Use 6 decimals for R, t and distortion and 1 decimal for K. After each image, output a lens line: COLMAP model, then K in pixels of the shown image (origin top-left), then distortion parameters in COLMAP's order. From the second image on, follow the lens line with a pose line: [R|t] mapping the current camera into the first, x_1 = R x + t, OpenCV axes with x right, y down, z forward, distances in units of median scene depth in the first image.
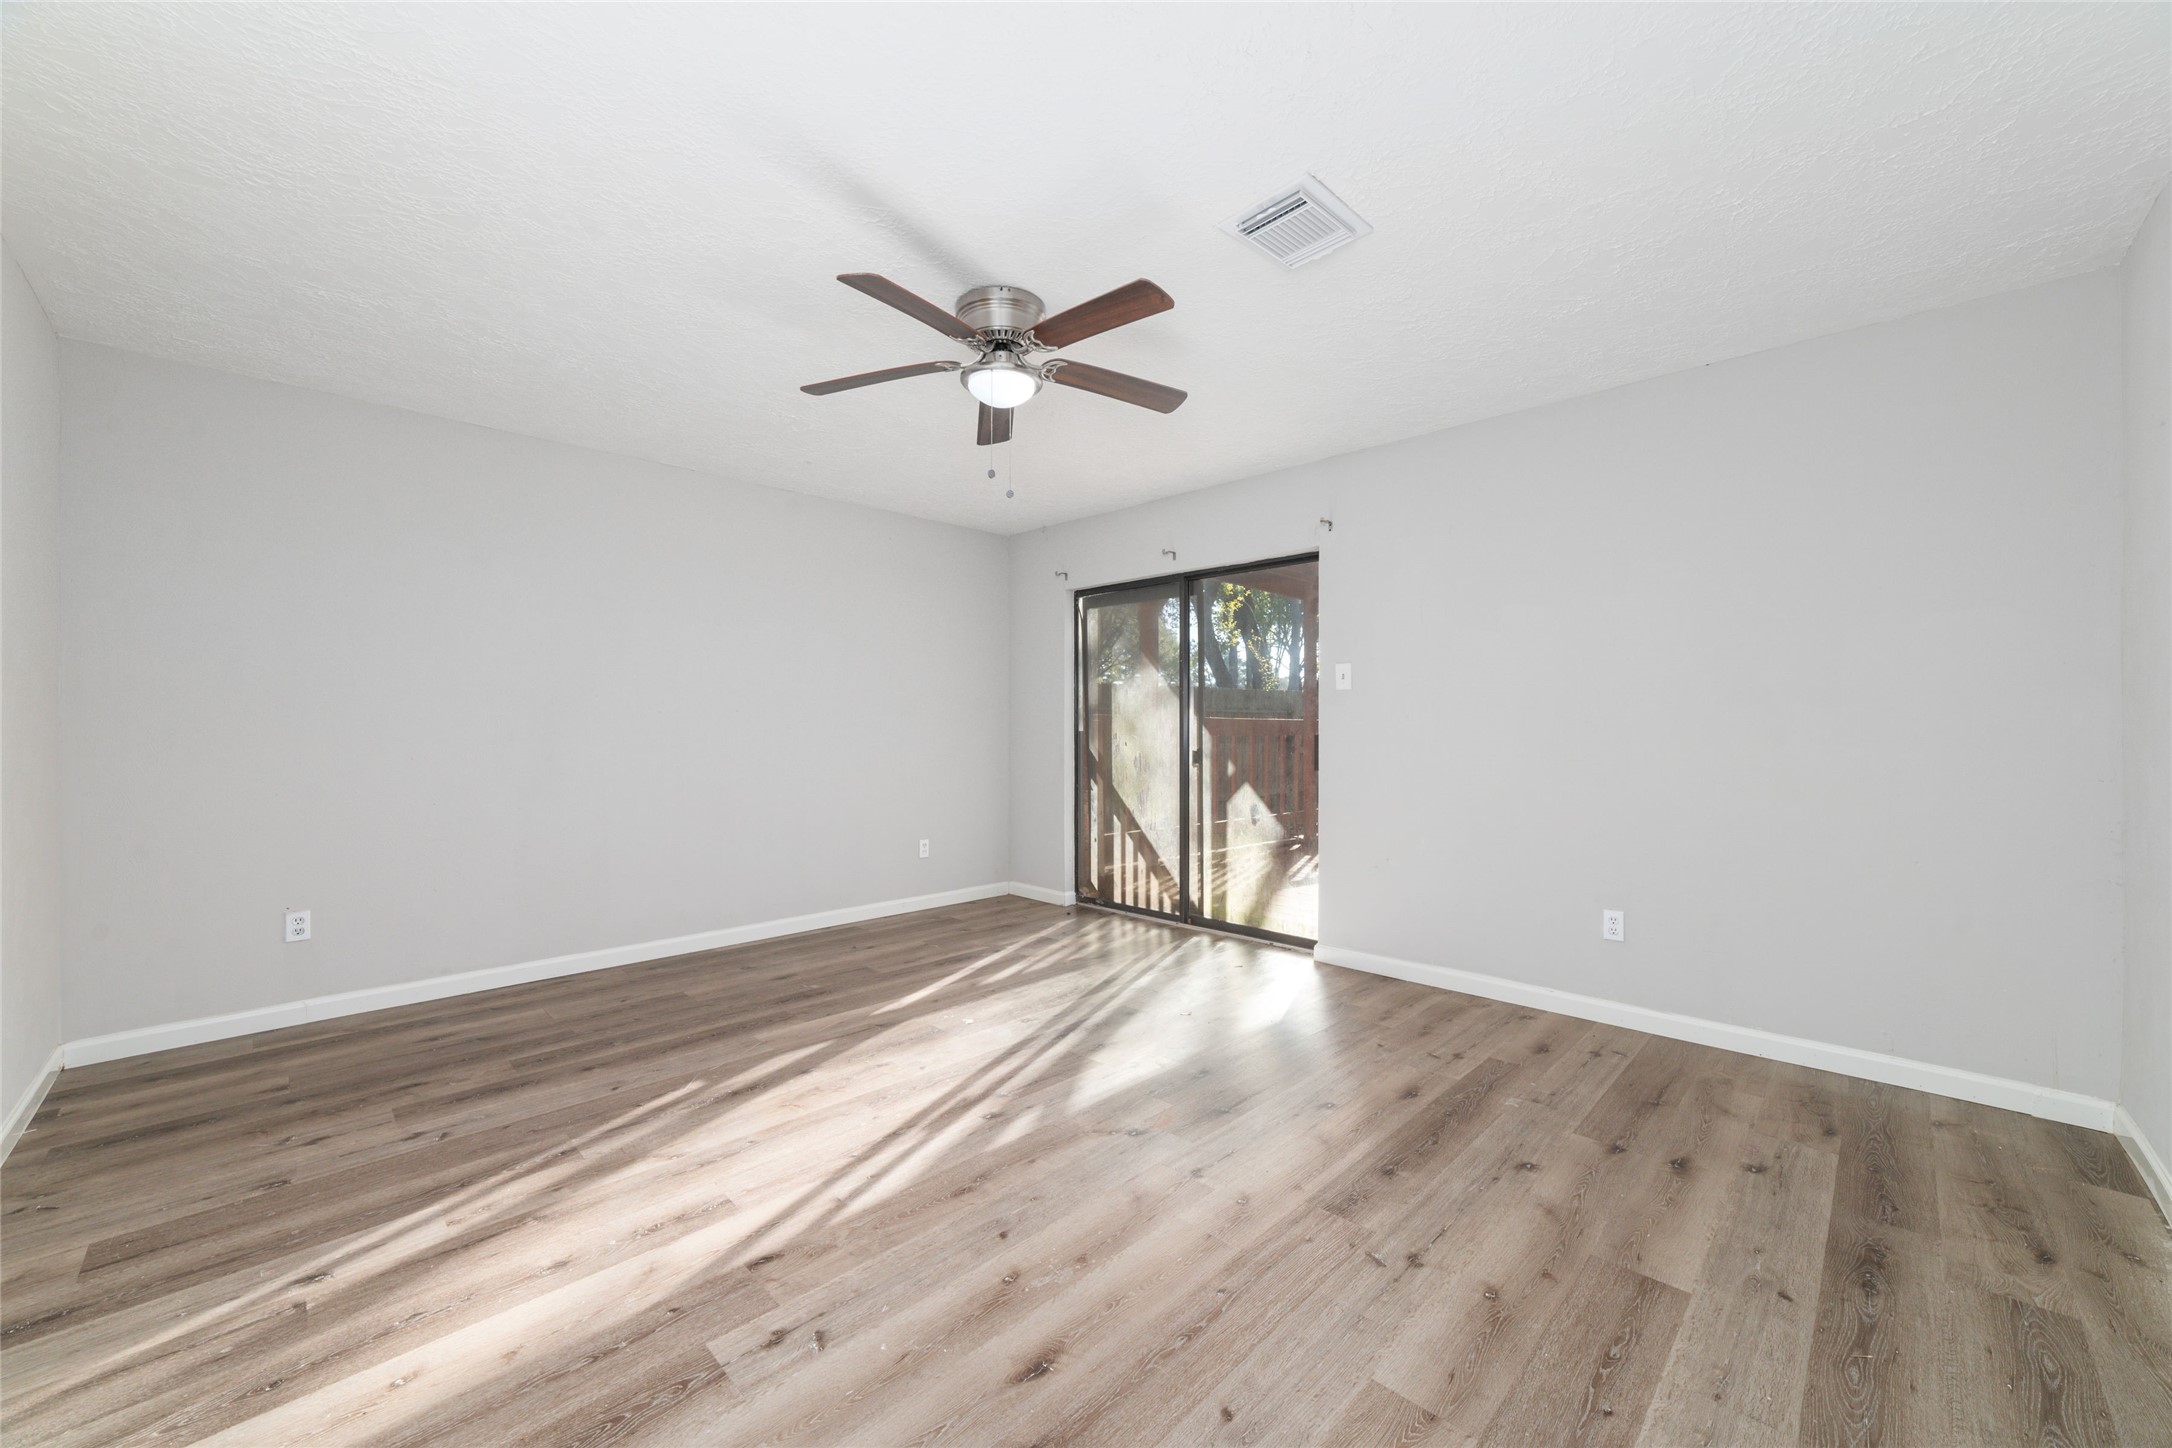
lens RADIAL K [[824.9, 0, 1083.7], [0, 824.9, 725.1], [0, 0, 1]] dist [-0.011369, 0.003014]
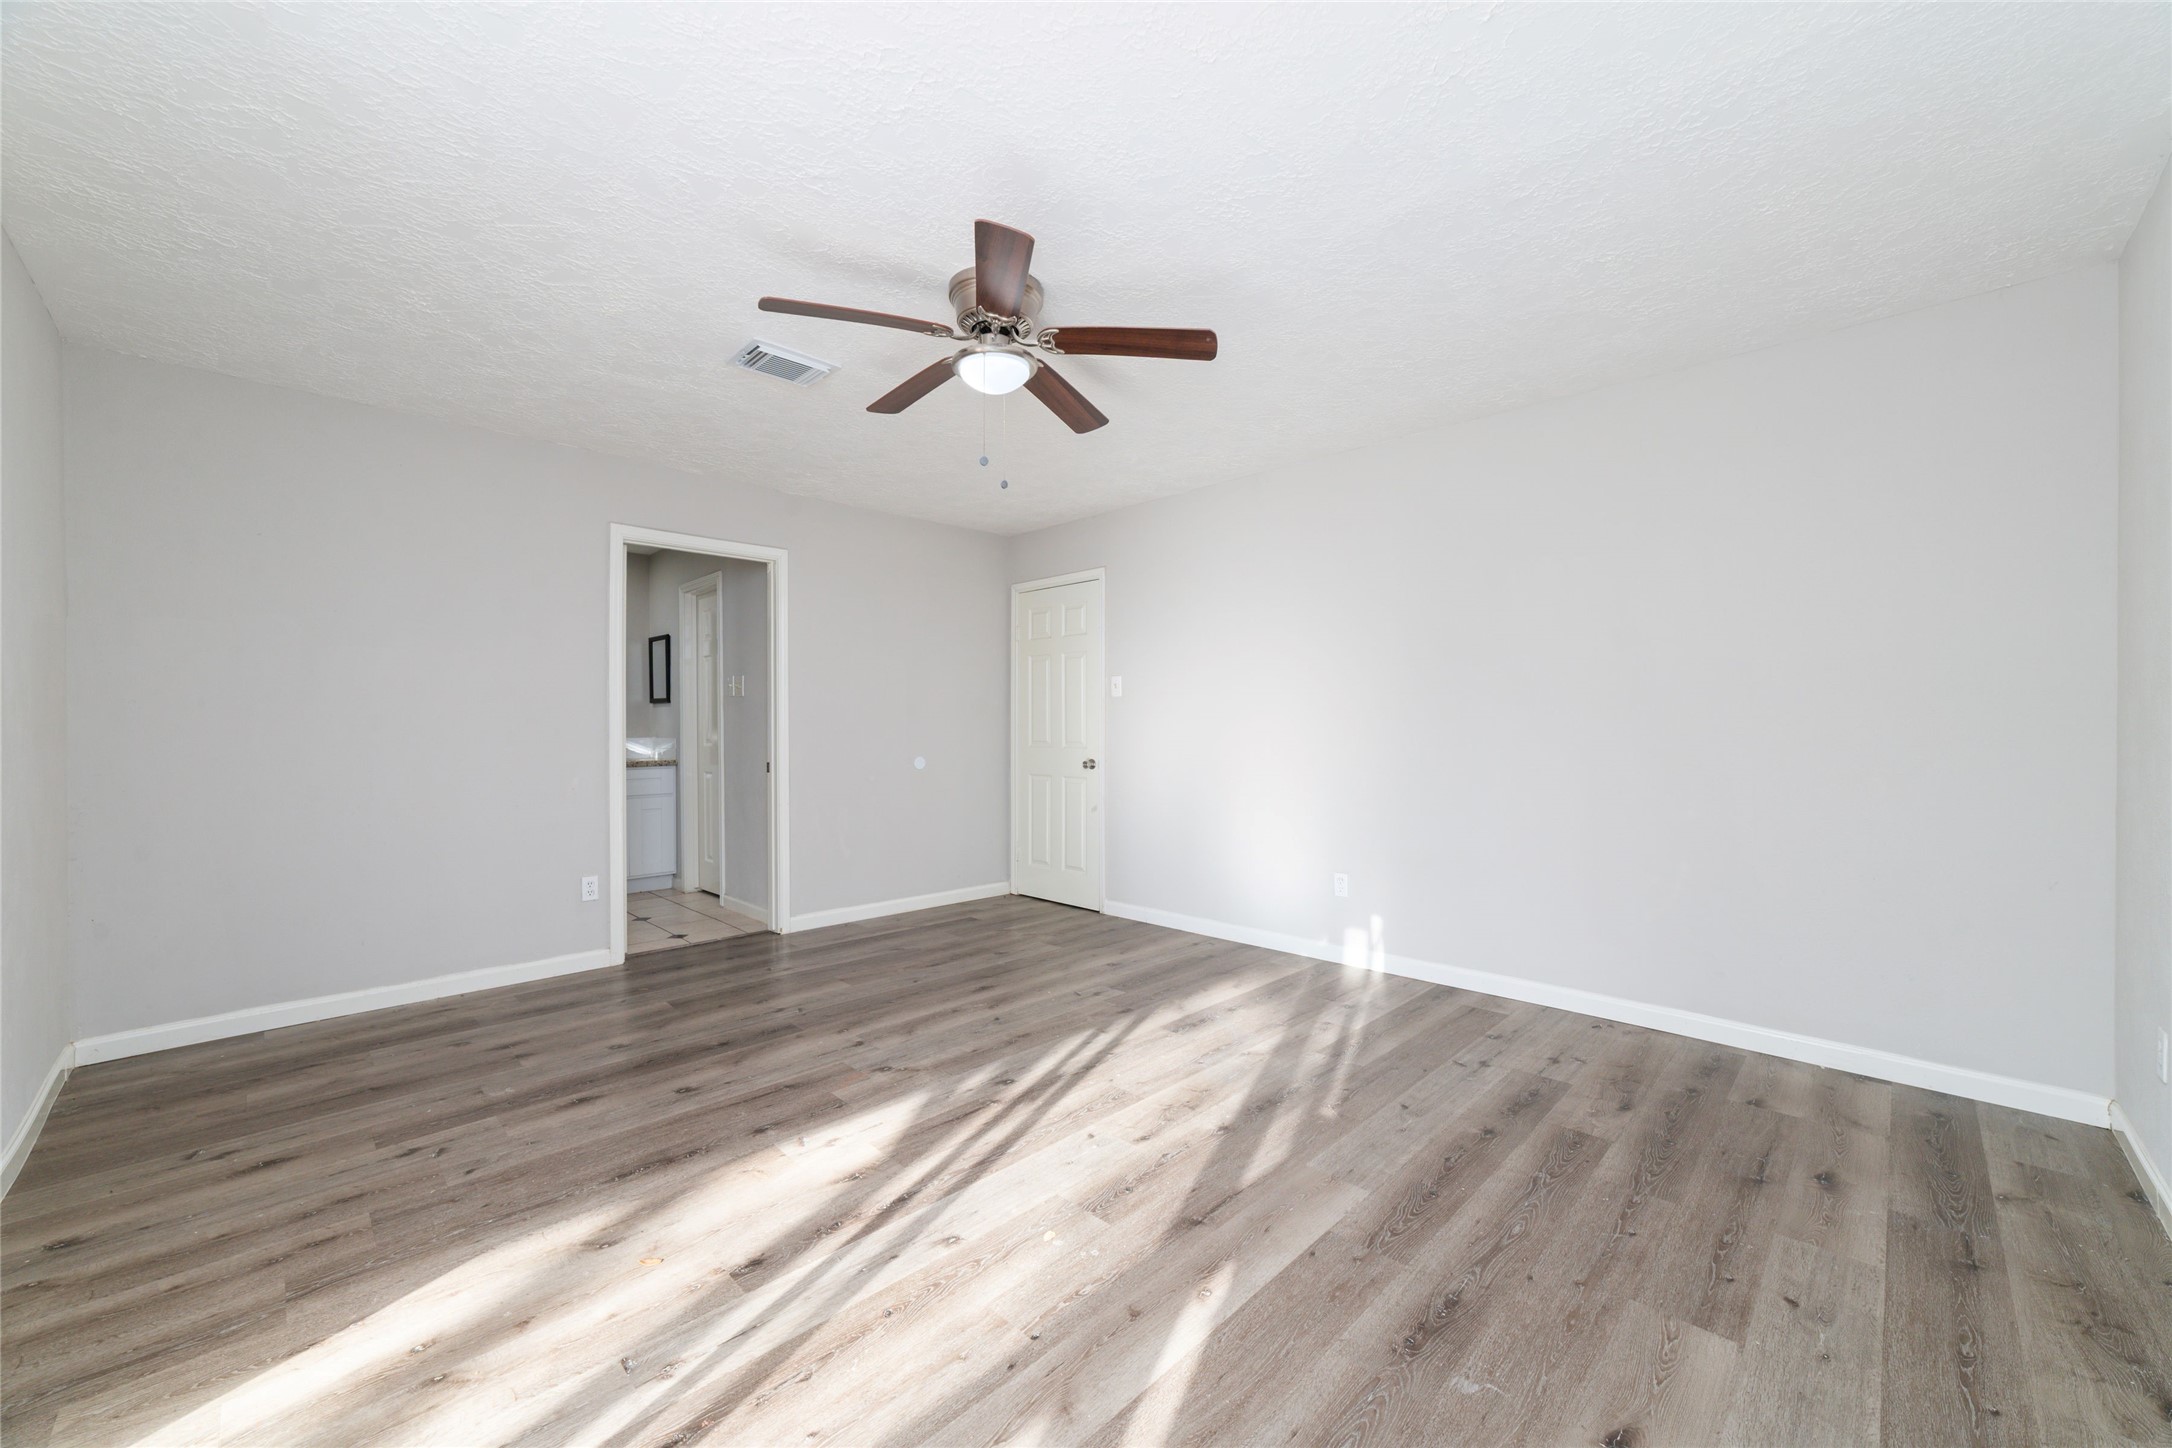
lens RADIAL K [[824.9, 0, 1087.9], [0, 824.9, 725.6], [0, 0, 1]] dist [-0.011369, 0.003014]
pose [[-0.999984, 0.002602, -0.004988, -0.200955], [0.002594, 0.999995, 0.001725, -0.000605], [0.004992, 0.001712, -0.999986, 1.948870]]
